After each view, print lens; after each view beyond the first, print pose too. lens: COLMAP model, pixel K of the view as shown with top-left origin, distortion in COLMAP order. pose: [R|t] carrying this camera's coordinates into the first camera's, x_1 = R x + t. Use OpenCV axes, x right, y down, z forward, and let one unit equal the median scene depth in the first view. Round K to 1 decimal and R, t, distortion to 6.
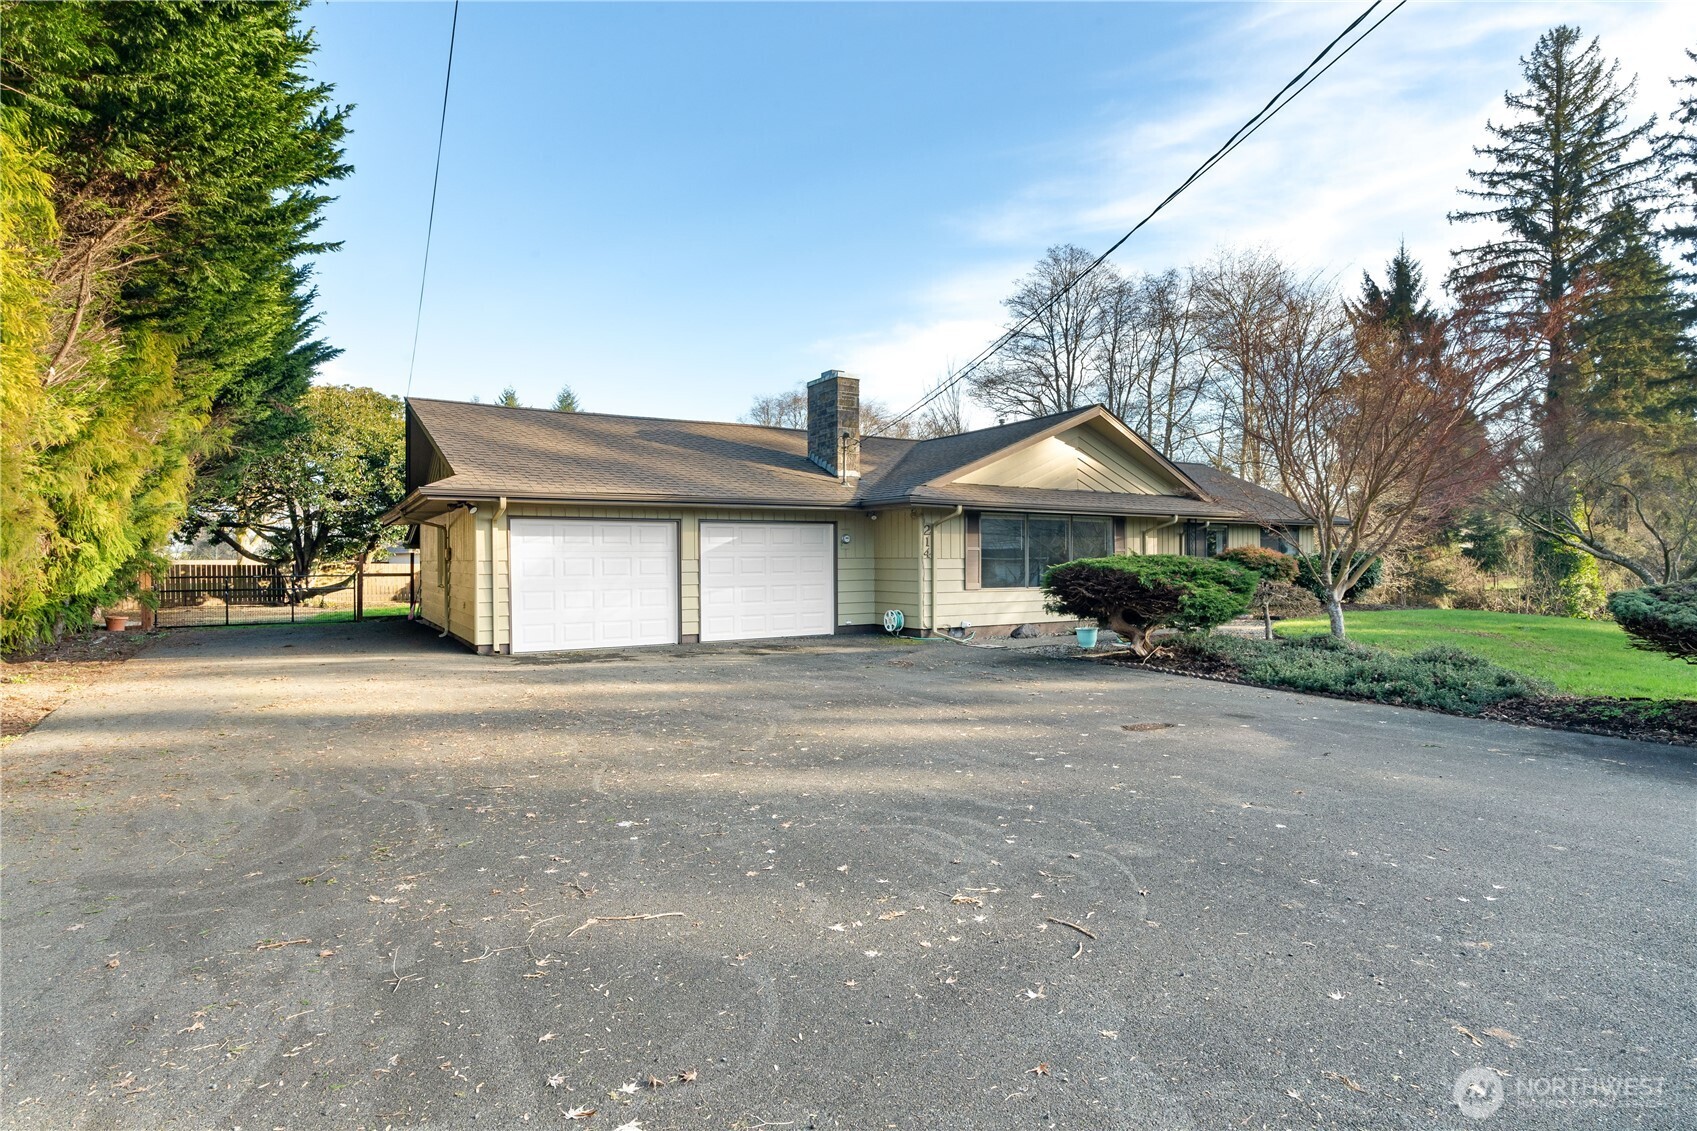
lens RADIAL K [[879.3, 0, 848.5], [0, 879.3, 565.5], [0, 0, 1]] dist [0.001793, 0.000255]
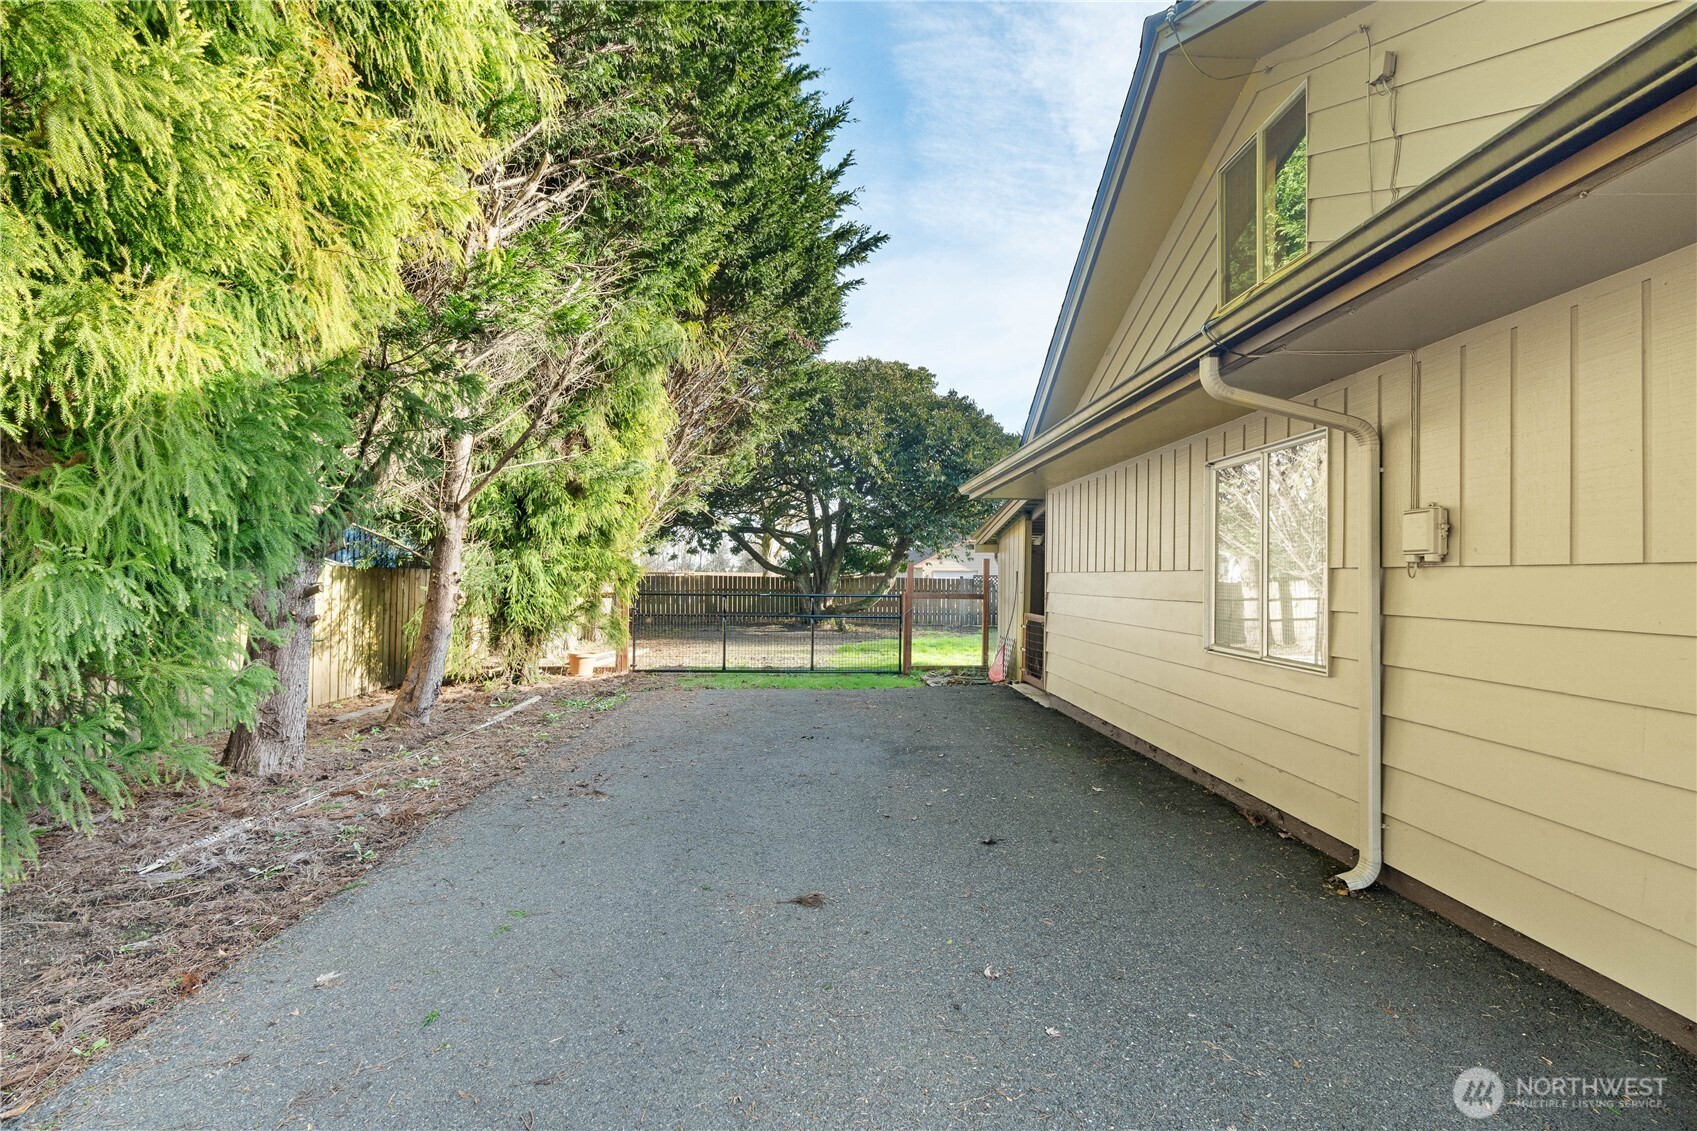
lens RADIAL K [[781.5, 0, 848.5], [0, 781.5, 565.5], [0, 0, 1]] dist [0.000863, 0.000012]
pose [[0.872375, 0.006033, -0.488799, -0.242021], [-0.017558, 0.999665, -0.018999, 0.001211], [0.488521, 0.025156, 0.872189, 0.377425]]
